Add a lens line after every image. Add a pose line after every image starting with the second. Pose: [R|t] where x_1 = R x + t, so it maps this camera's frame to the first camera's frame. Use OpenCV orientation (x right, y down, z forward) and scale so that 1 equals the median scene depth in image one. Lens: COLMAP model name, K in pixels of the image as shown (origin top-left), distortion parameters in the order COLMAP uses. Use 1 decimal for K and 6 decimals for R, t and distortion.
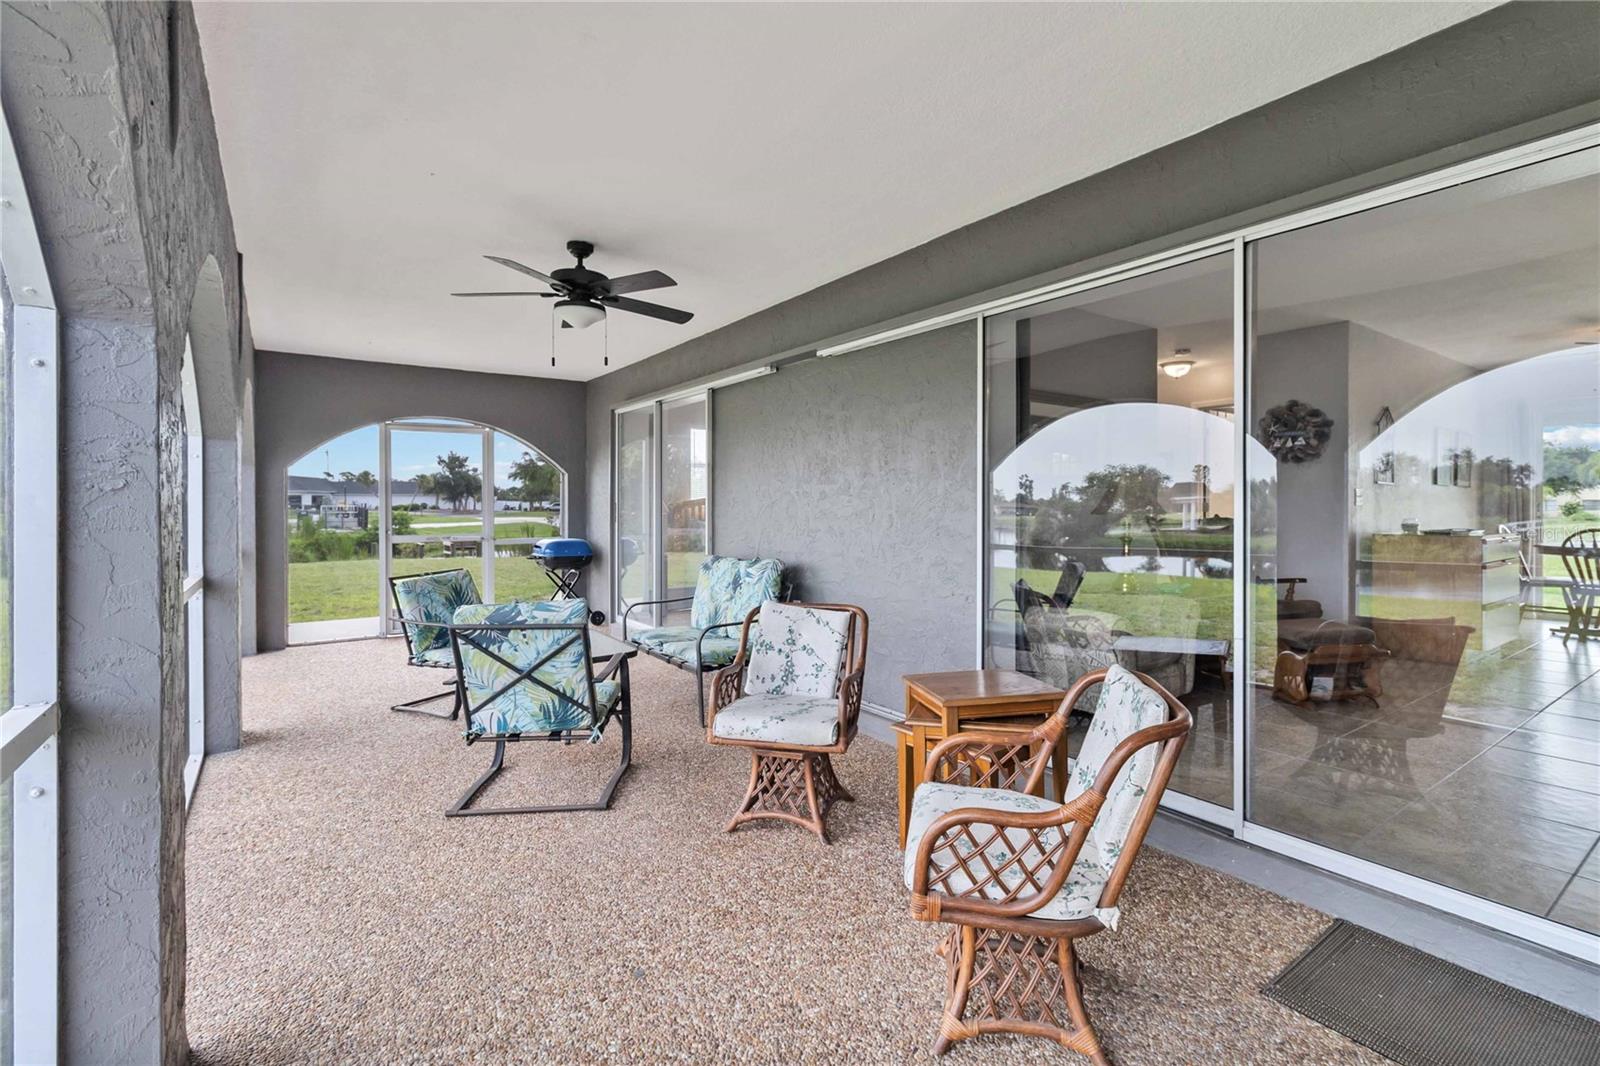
lens RADIAL K [[738.9, 0, 815.7], [0, 738.9, 503.3], [0, 0, 1]] dist [0.004554, -0.001097]
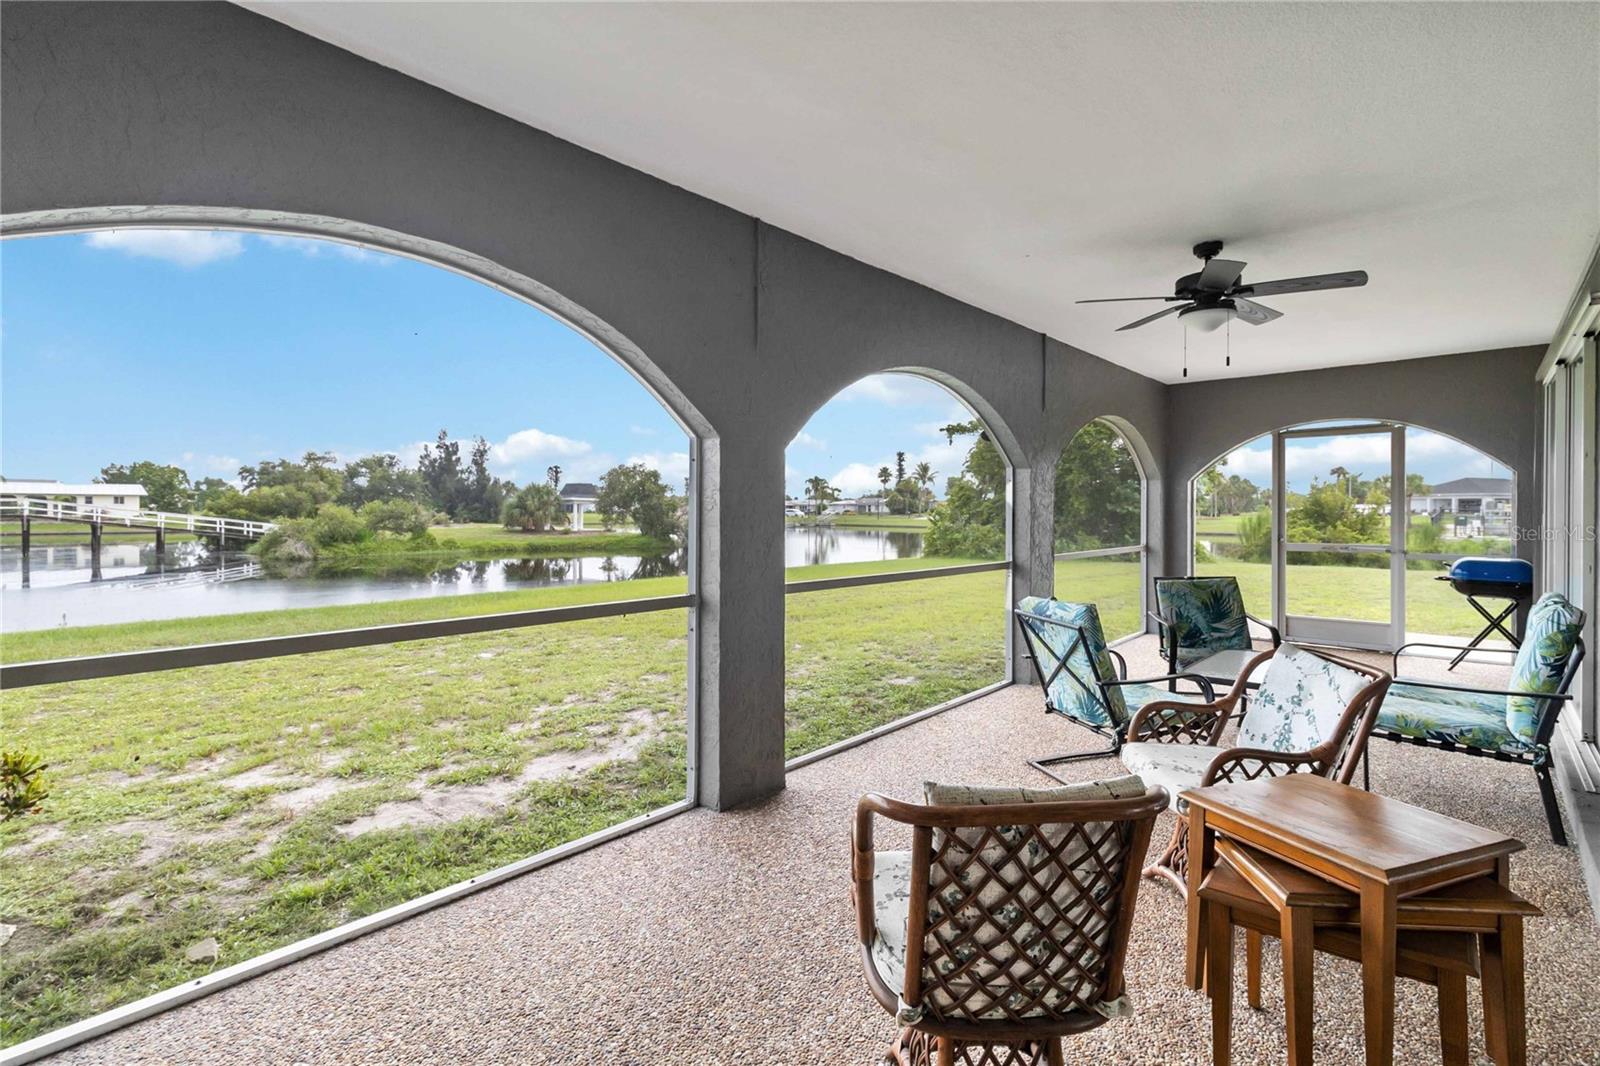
lens RADIAL K [[733.3, 0, 811.8], [0, 733.3, 510.2], [0, 0, 1]] dist [0.004402, 0.000465]
pose [[0.214263, 0.005919, -0.976758, 0.505929], [-0.001558, 0.999982, 0.005718, -0.010331], [0.976775, 0.000296, 0.214268, 0.296672]]
